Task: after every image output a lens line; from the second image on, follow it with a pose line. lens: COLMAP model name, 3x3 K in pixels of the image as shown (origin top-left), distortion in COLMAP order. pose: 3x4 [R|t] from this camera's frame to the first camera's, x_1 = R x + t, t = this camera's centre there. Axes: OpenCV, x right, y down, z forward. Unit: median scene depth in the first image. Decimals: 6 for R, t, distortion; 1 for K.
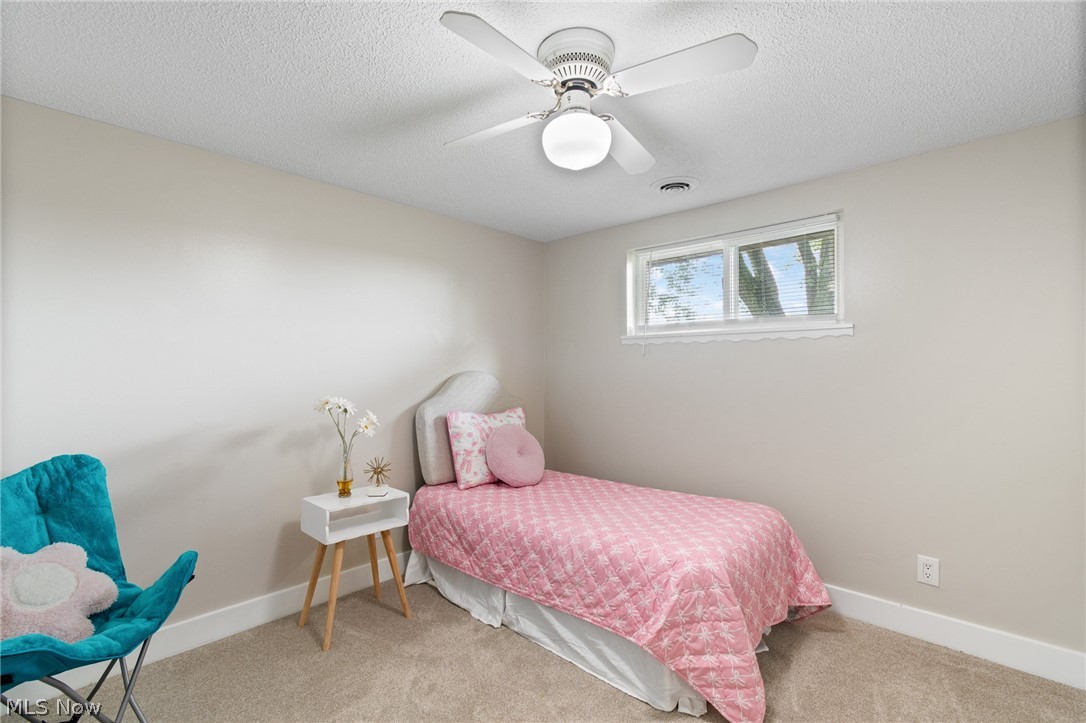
lens RADIAL K [[486.0, 0, 545.9], [0, 486.0, 361.0], [0, 0, 1]] dist [0.001458, 0.000230]
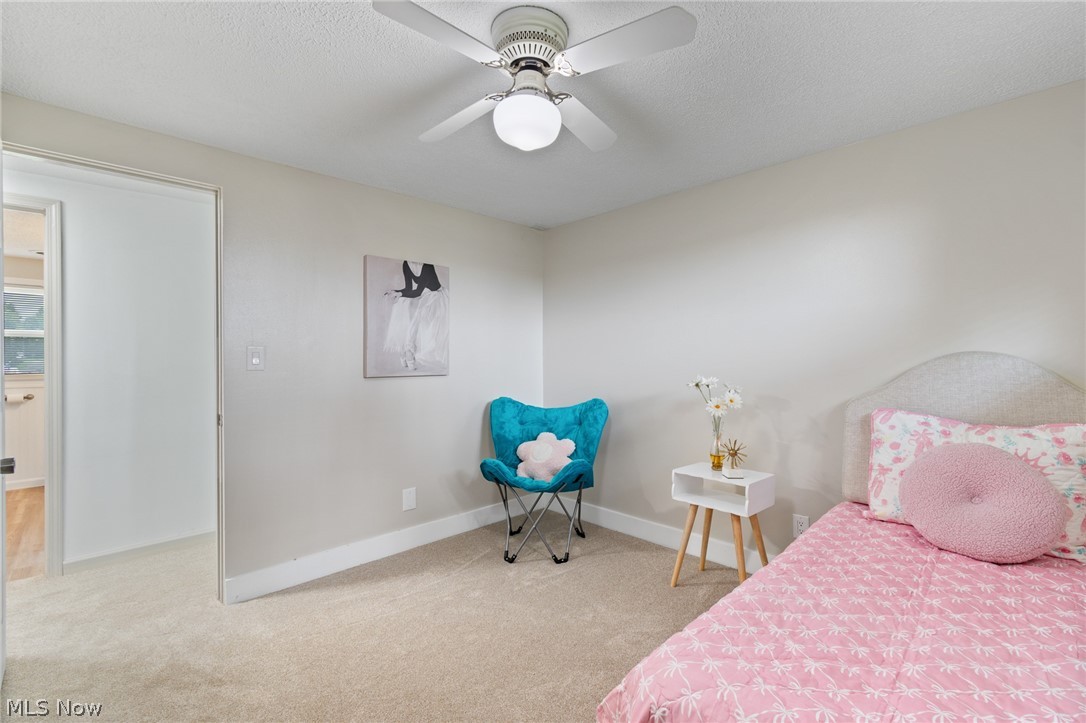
lens RADIAL K [[486.0, 0, 545.9], [0, 486.0, 361.0], [0, 0, 1]] dist [0.001458, 0.000230]
pose [[-0.031764, 0.009399, -0.999451, 0.651000], [0.019378, 0.999774, 0.008786, 0.023160], [0.999308, -0.019089, -0.031939, 0.658458]]
